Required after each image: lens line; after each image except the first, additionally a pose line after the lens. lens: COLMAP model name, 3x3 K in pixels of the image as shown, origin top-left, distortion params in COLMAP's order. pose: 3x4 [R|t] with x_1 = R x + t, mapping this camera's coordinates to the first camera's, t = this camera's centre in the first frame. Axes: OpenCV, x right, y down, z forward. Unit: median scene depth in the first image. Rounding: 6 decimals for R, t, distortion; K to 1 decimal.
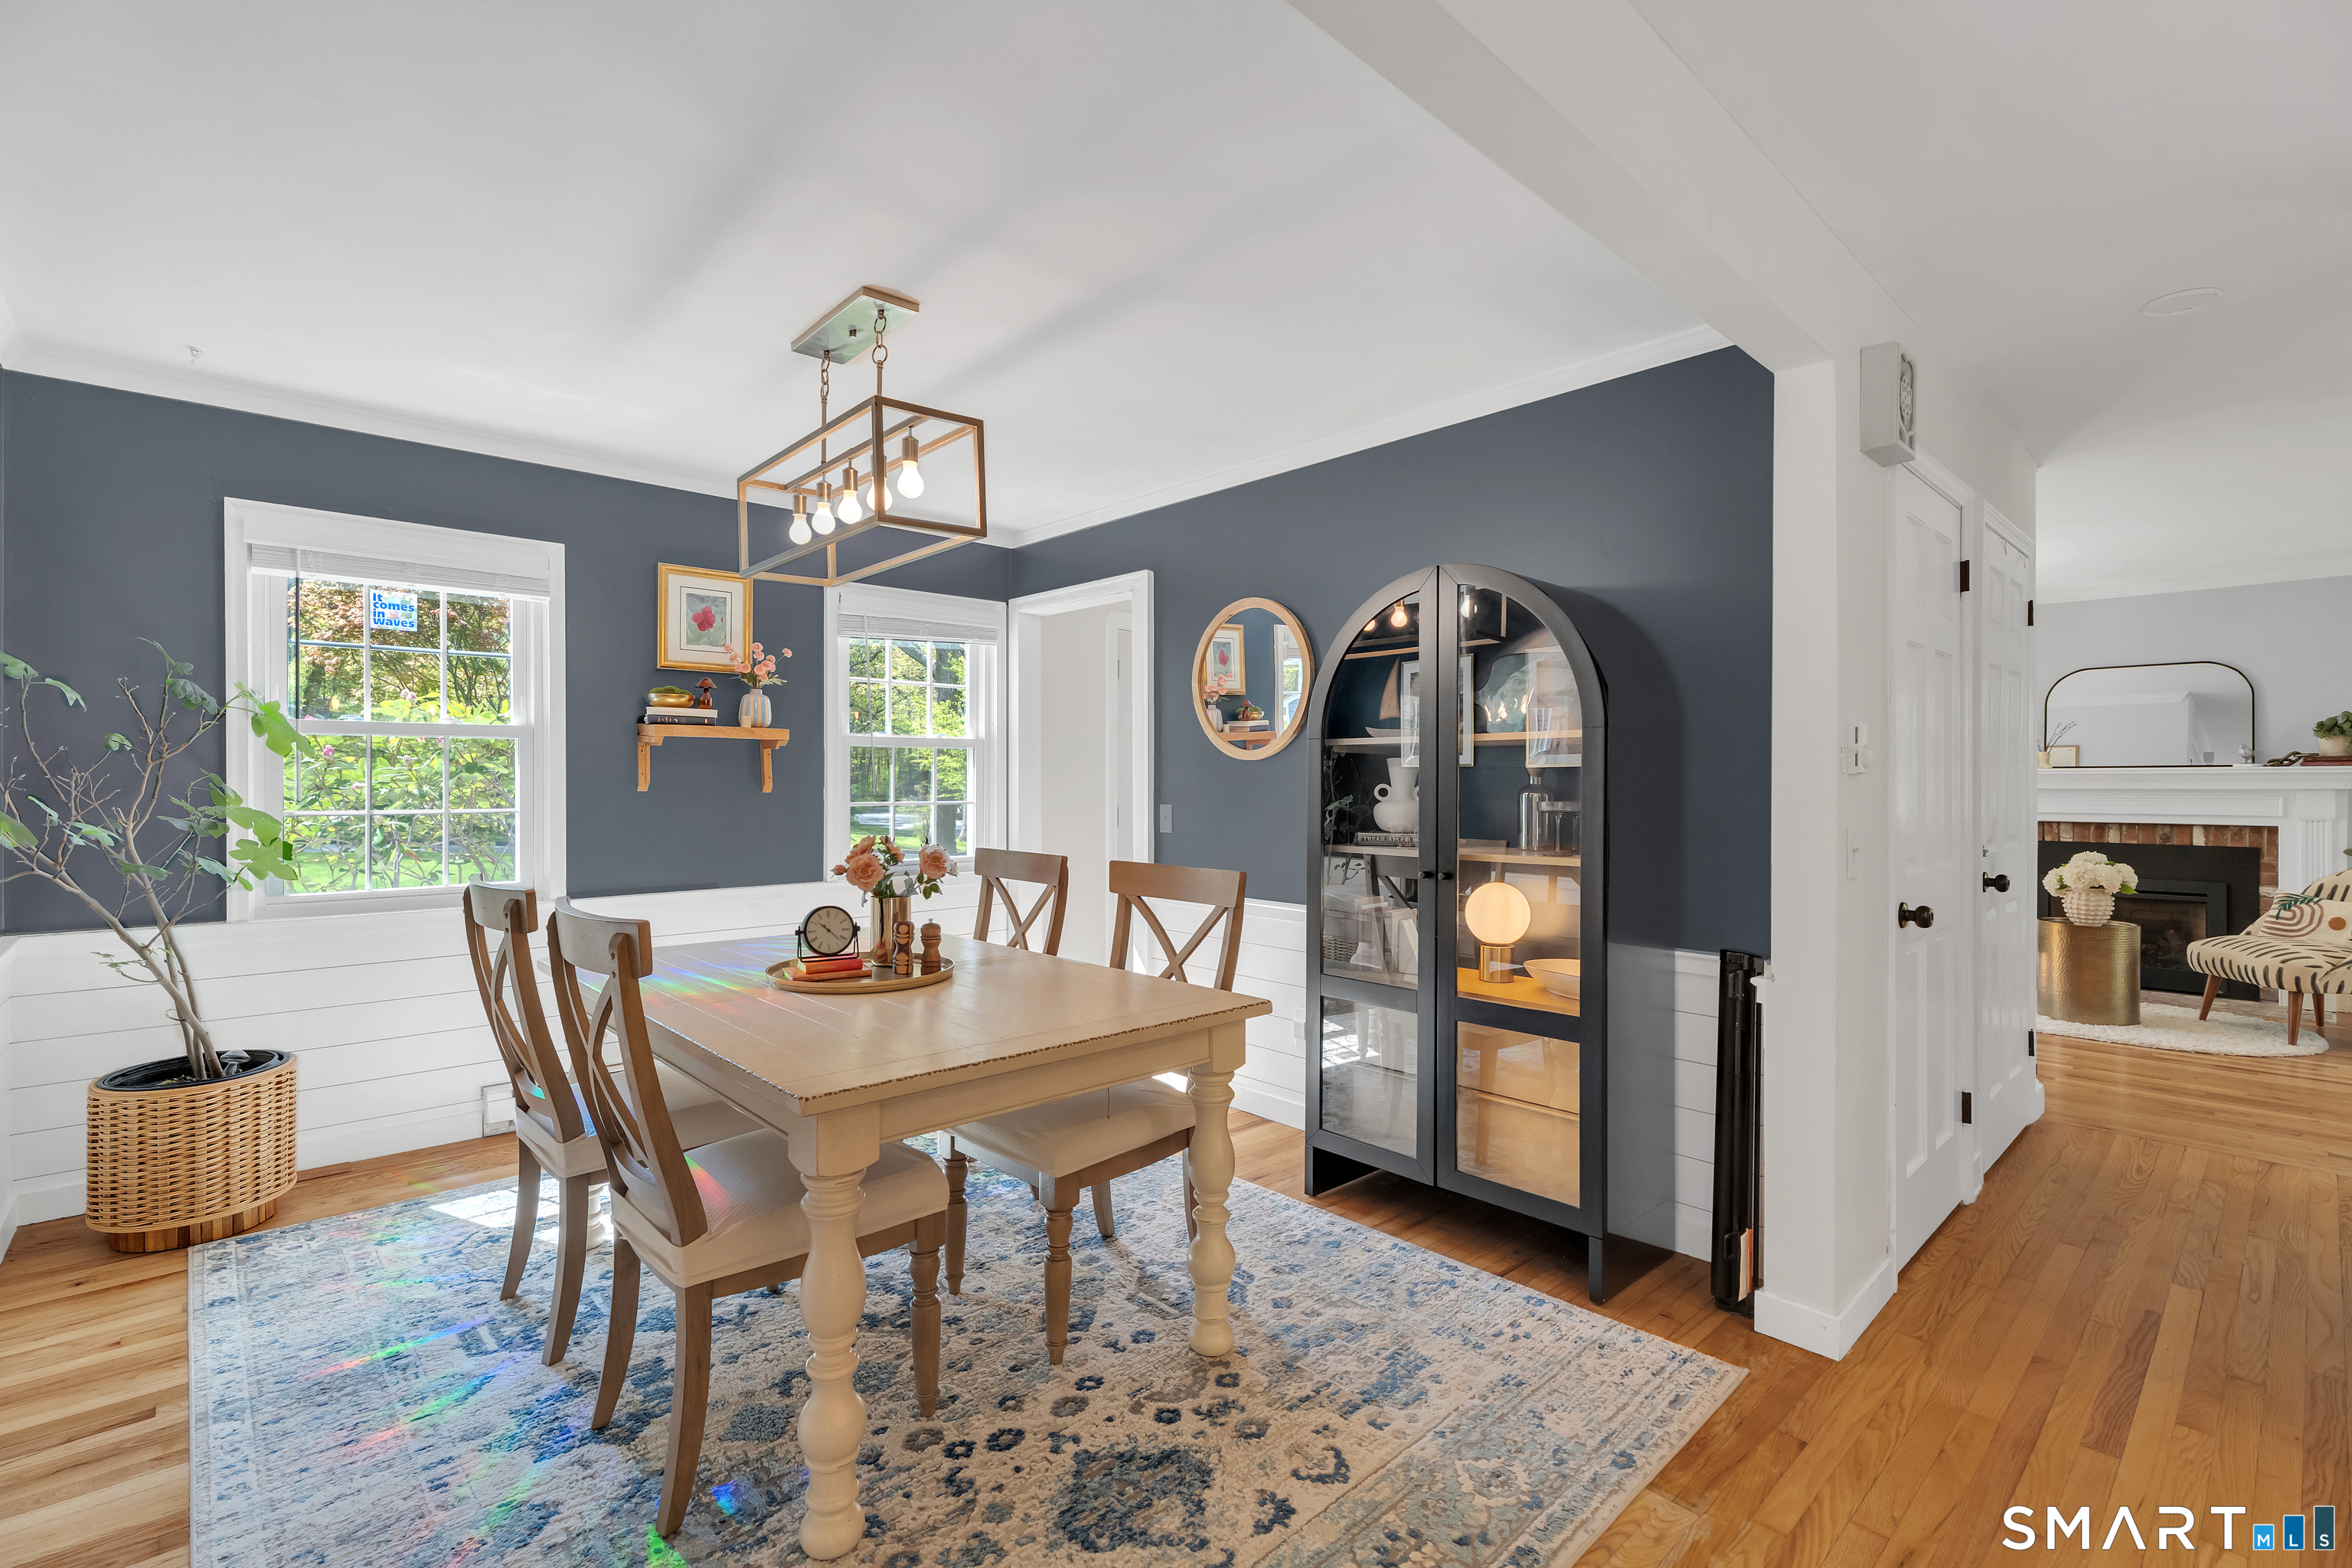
lens RADIAL K [[1053.4, 0, 1177.5], [0, 1053.4, 787.6], [0, 0, 1]] dist [-0.000688, 0.000515]
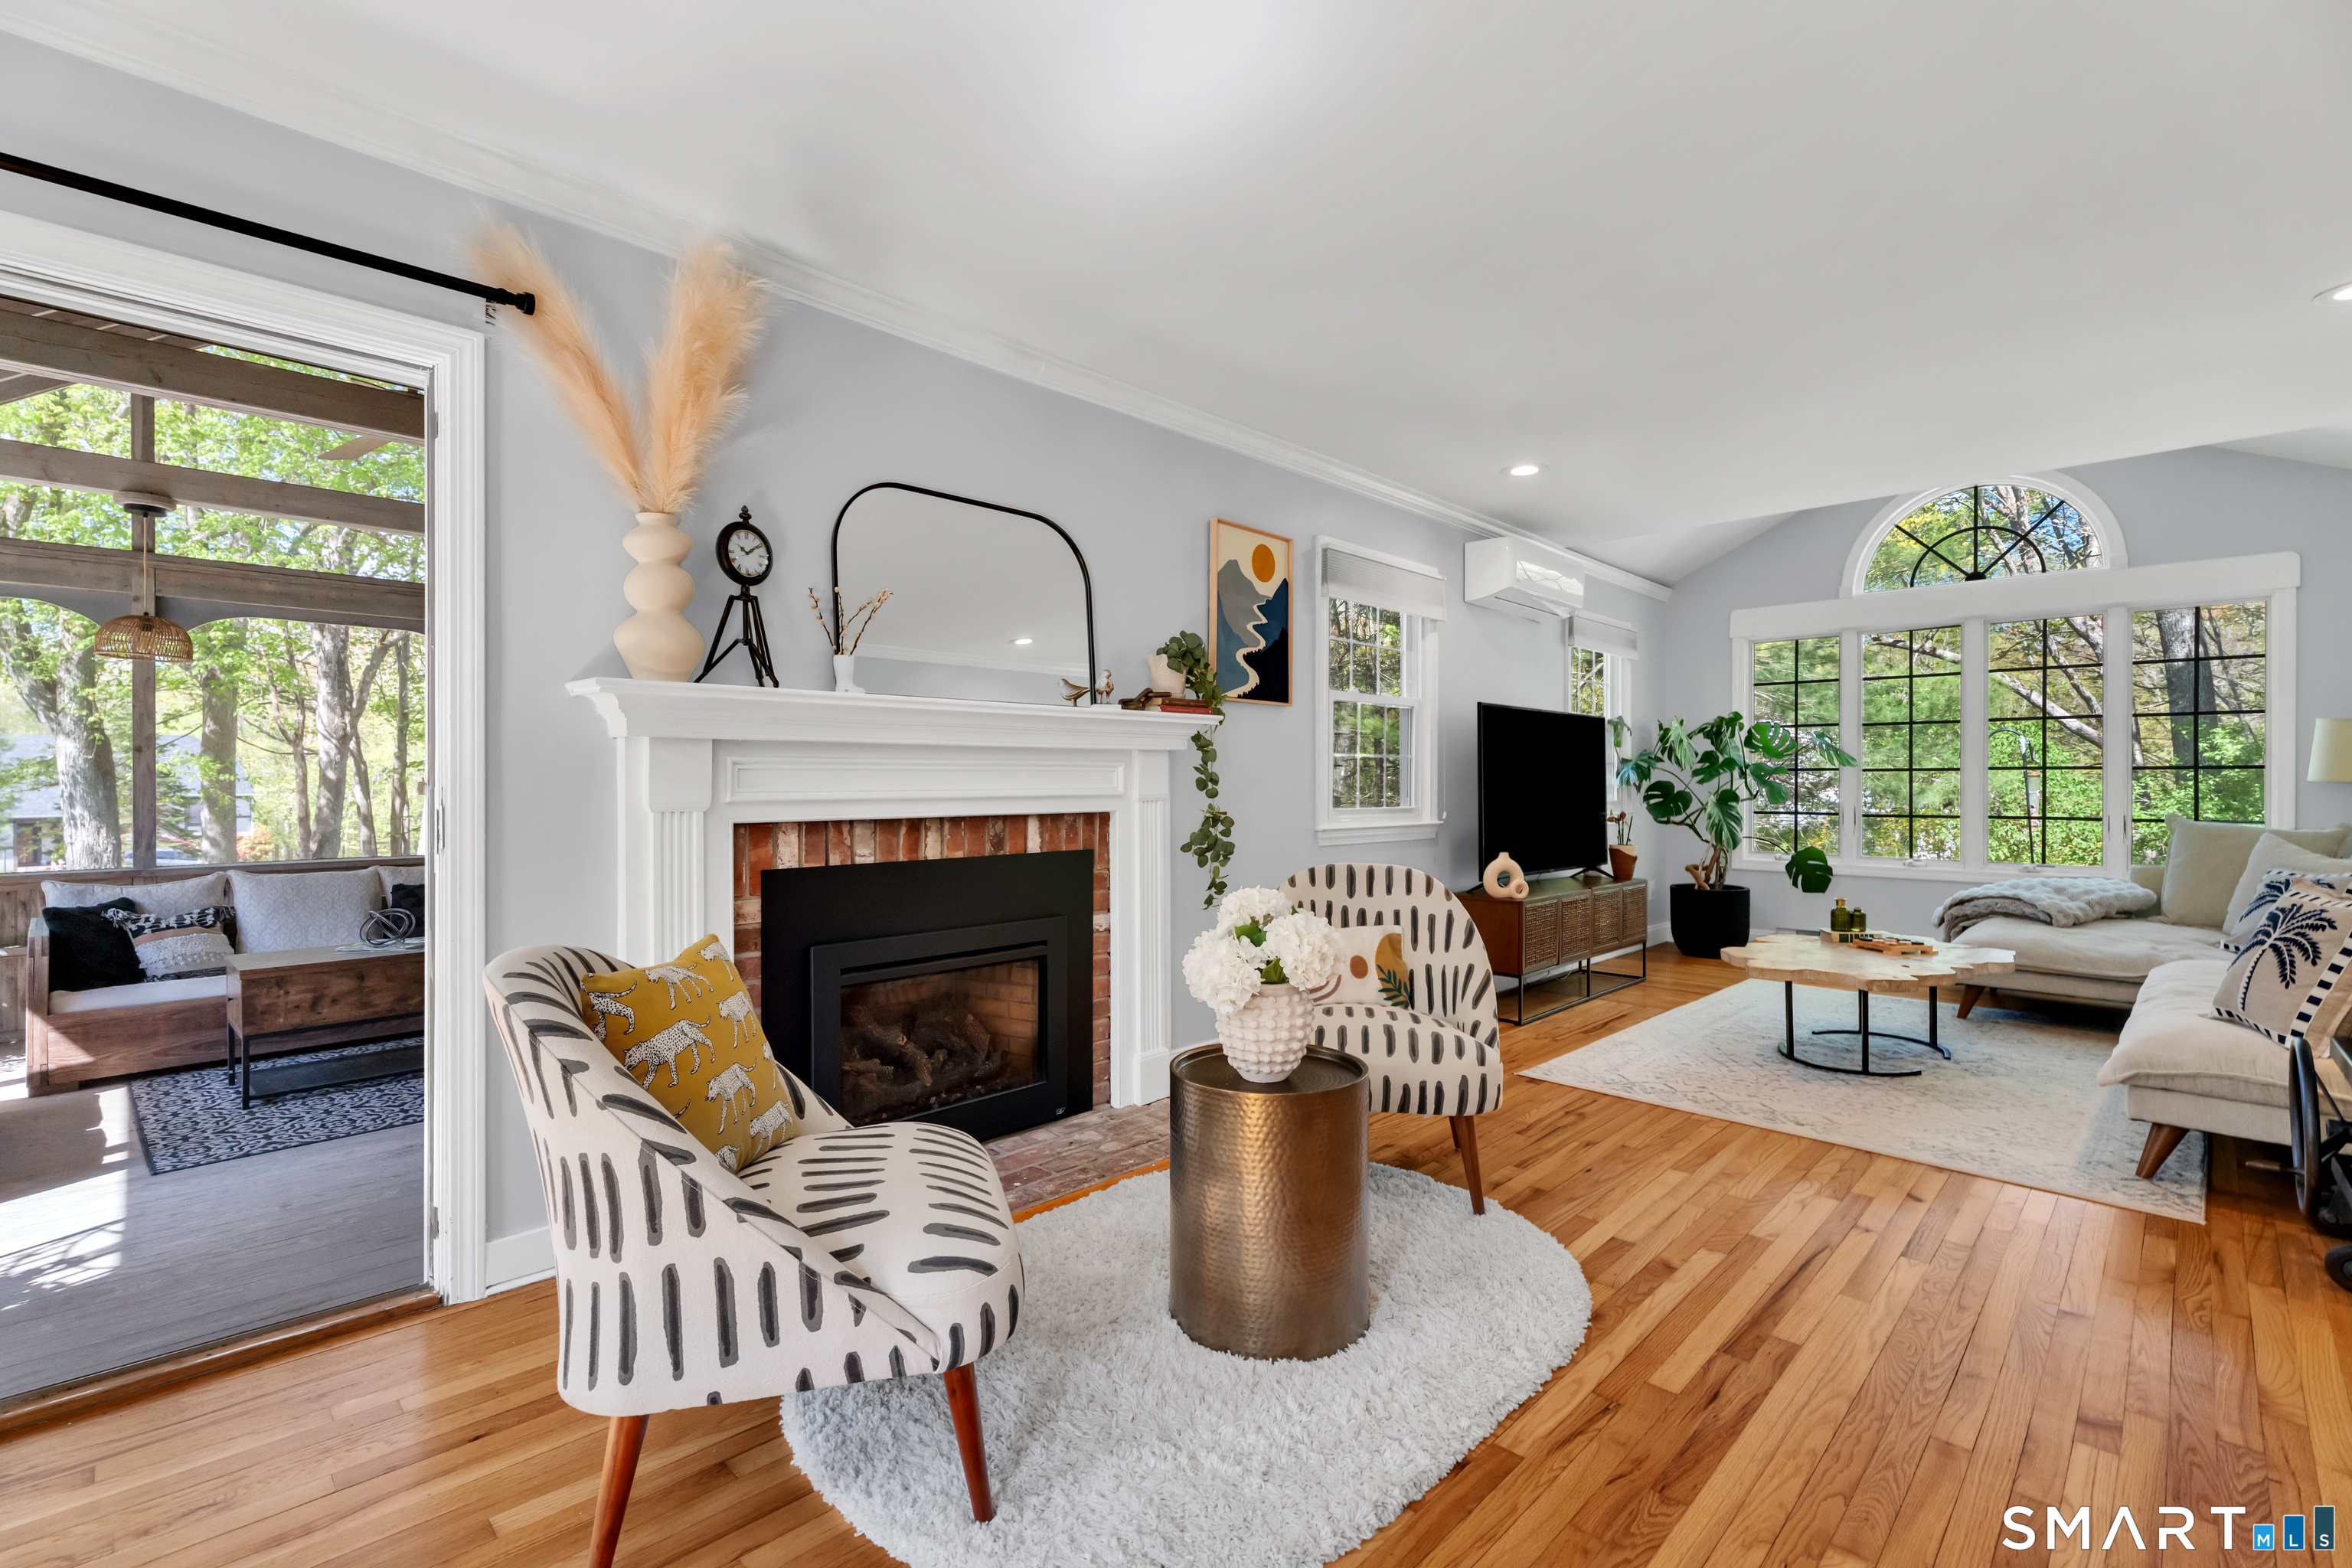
lens RADIAL K [[1053.4, 0, 1177.5], [0, 1053.4, 787.6], [0, 0, 1]] dist [-0.000688, 0.000515]
pose [[-0.054645, -0.004721, 0.998495, 0.437241], [0.009088, 0.999945, 0.005226, 0.019926], [-0.998465, 0.009360, -0.054599, 0.986874]]
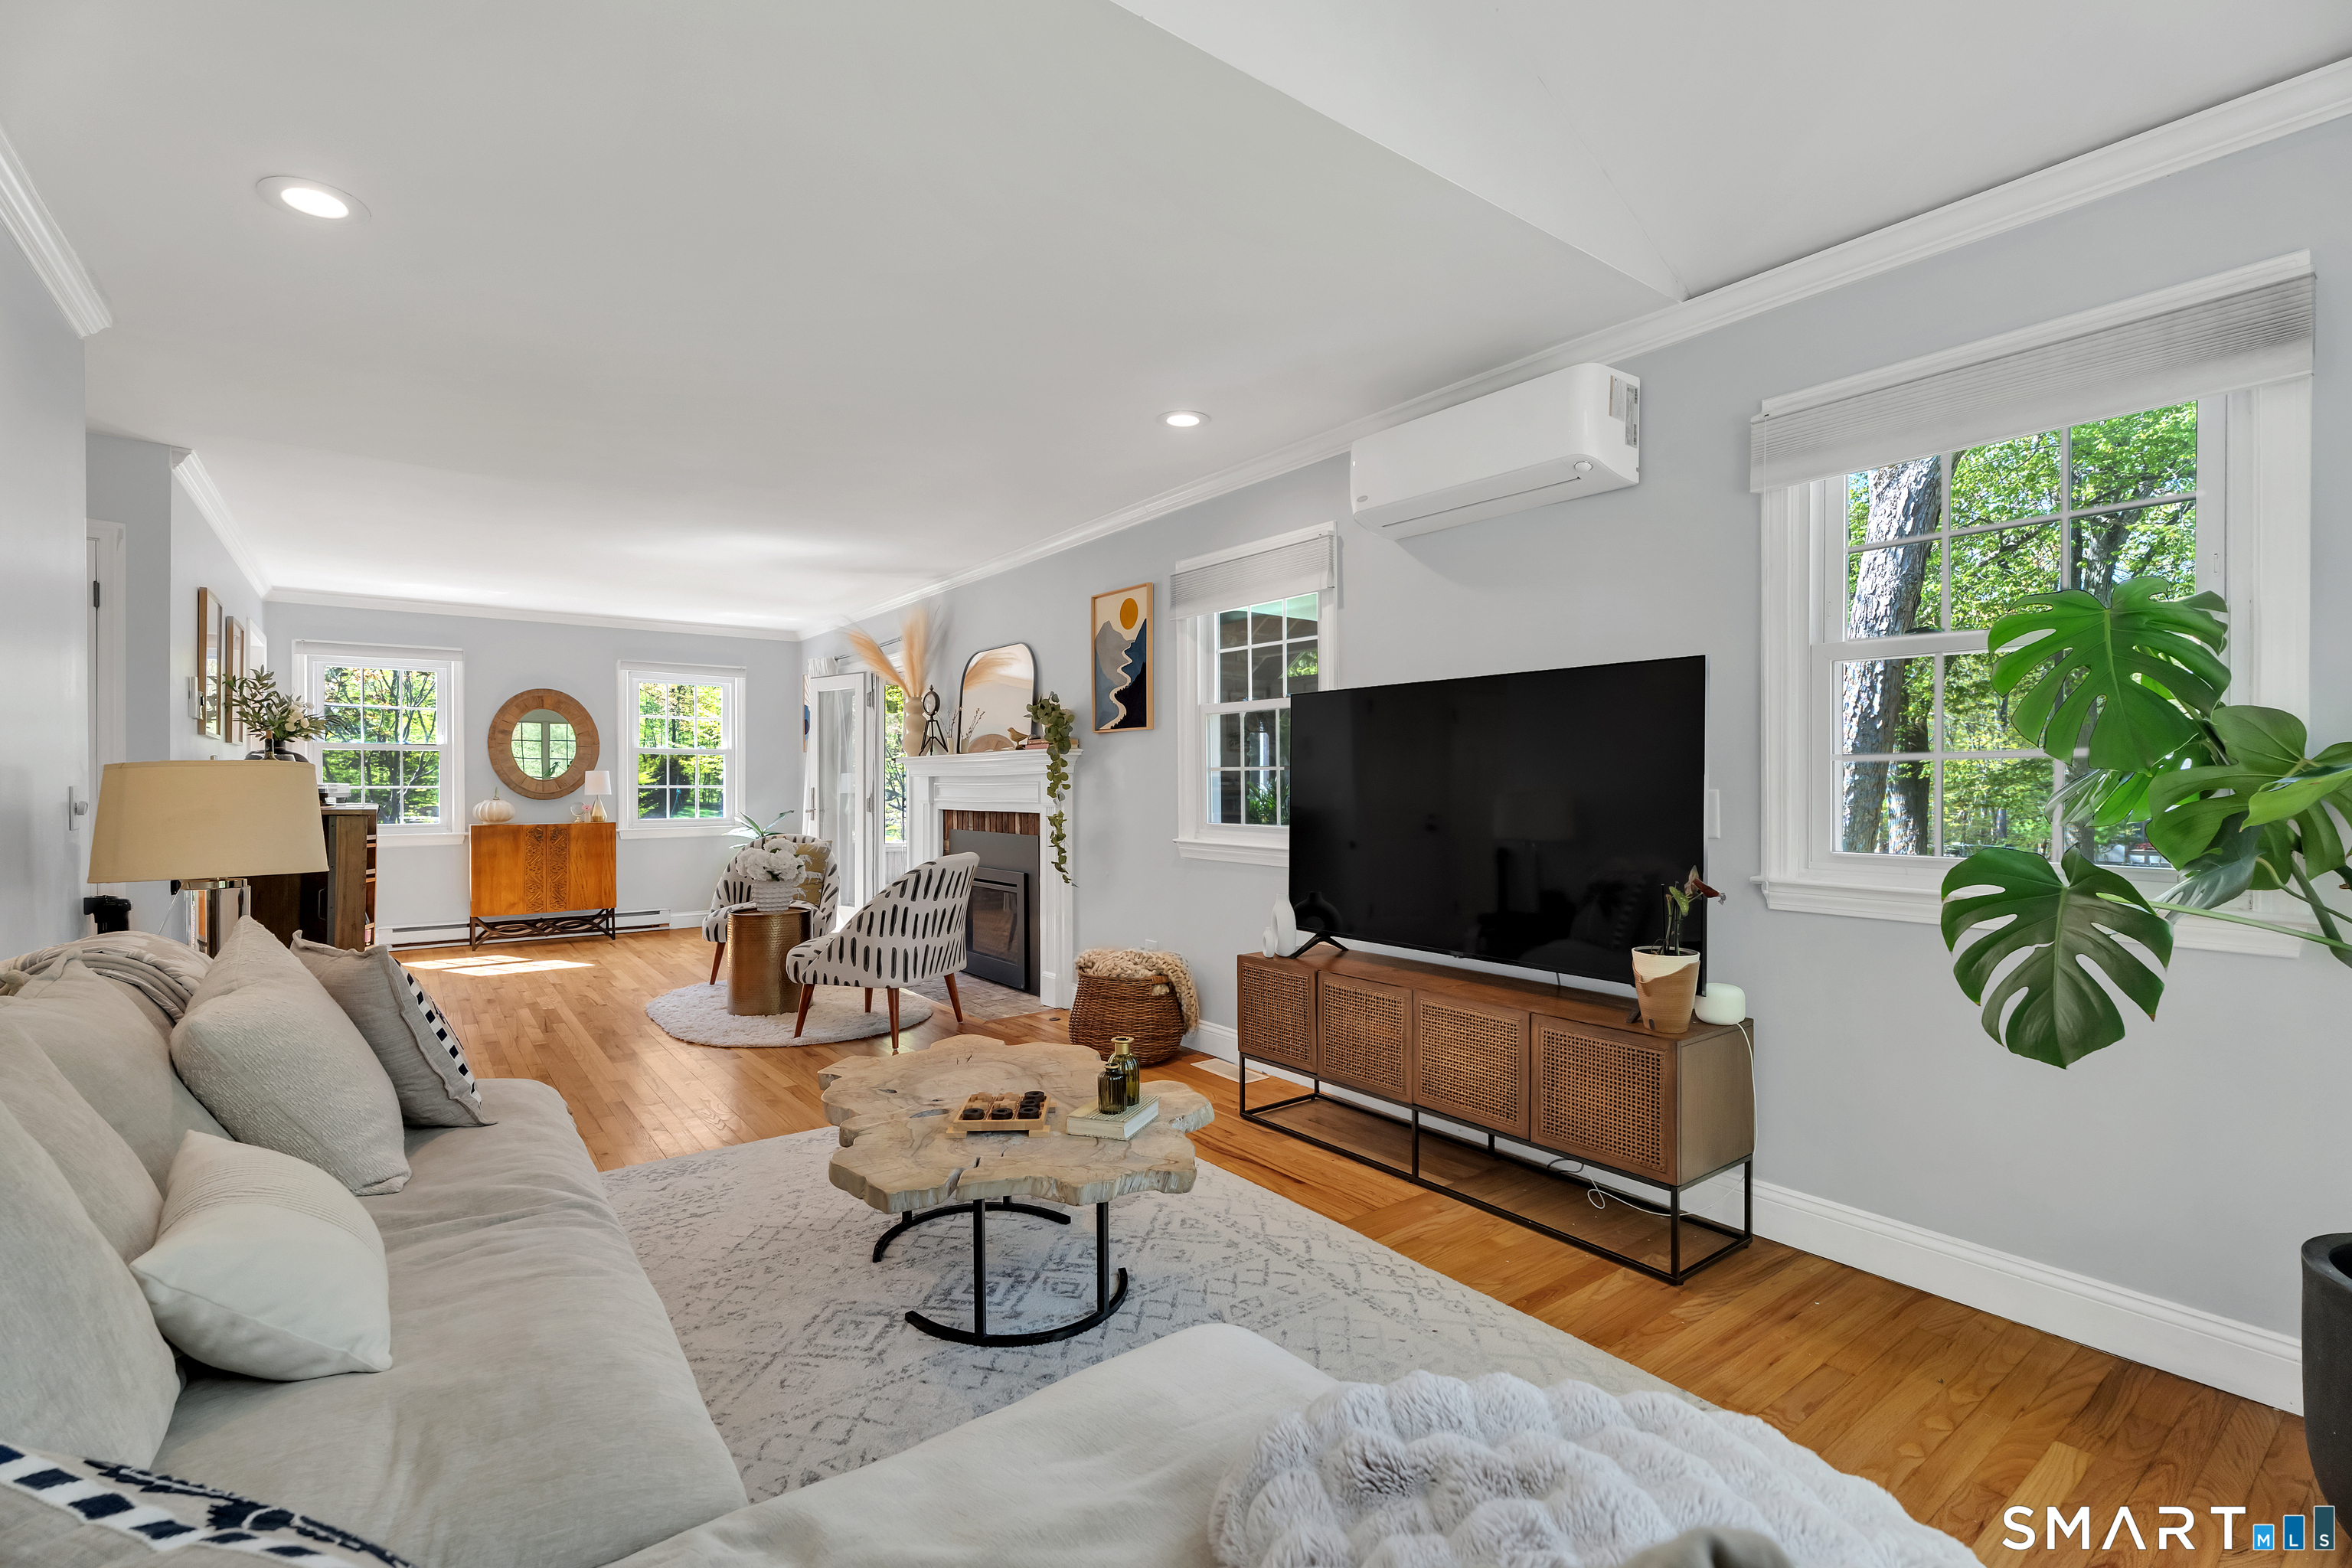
lens RADIAL K [[1053.4, 0, 1177.5], [0, 1053.4, 787.6], [0, 0, 1]] dist [-0.000688, 0.000515]
pose [[0.994685, -0.006775, -0.102737, 1.253362], [0.005840, 0.999939, -0.009398, 0.022503], [0.102794, 0.008748, 0.994664, 0.060854]]
